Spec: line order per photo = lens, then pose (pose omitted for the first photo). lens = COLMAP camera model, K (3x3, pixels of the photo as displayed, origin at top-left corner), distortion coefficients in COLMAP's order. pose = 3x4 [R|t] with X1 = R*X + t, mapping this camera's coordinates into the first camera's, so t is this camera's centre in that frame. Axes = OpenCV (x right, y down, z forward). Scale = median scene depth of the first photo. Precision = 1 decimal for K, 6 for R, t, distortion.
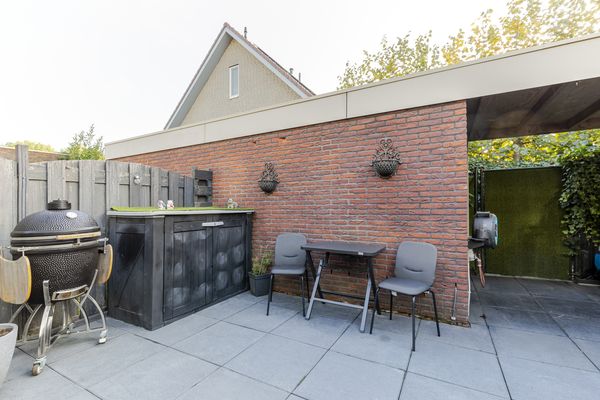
lens RADIAL K [[274.0, 0, 303.4], [0, 274.0, 203.3], [0, 0, 1]] dist [0.001765, 0.001044]
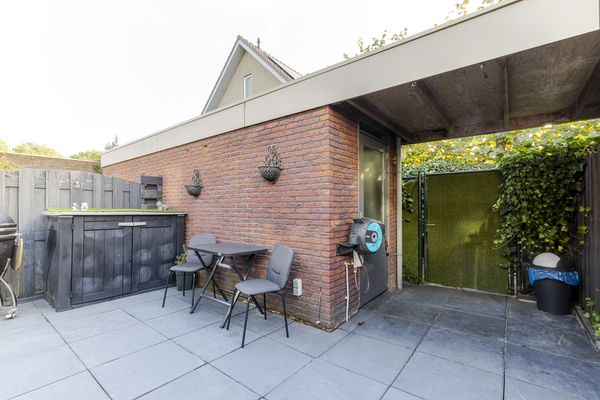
lens RADIAL K [[274.0, 0, 302.6], [0, 274.0, 205.5], [0, 0, 1]] dist [0.001765, 0.001044]
pose [[0.986659, 0.011034, -0.162424, 0.560861], [-0.011680, 0.999927, -0.003025, -0.005555], [0.162378, 0.004881, 0.986717, -0.005295]]
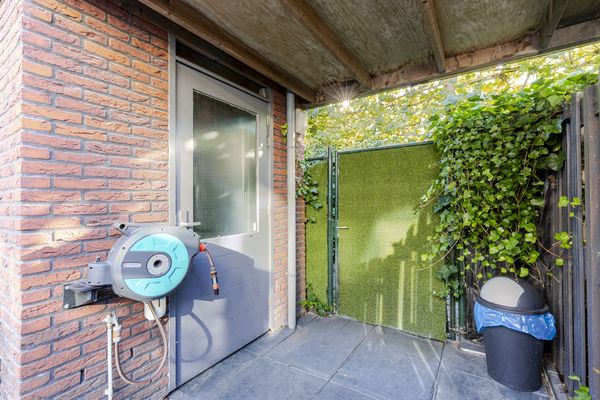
lens RADIAL K [[274.0, 0, 305.1], [0, 274.0, 201.5], [0, 0, 1]] dist [0.001765, 0.001044]
pose [[0.996833, 0.005710, -0.079317, 0.913910], [-0.005809, 0.999983, -0.001009, -0.005188], [0.079310, 0.001466, 0.996849, 0.524647]]
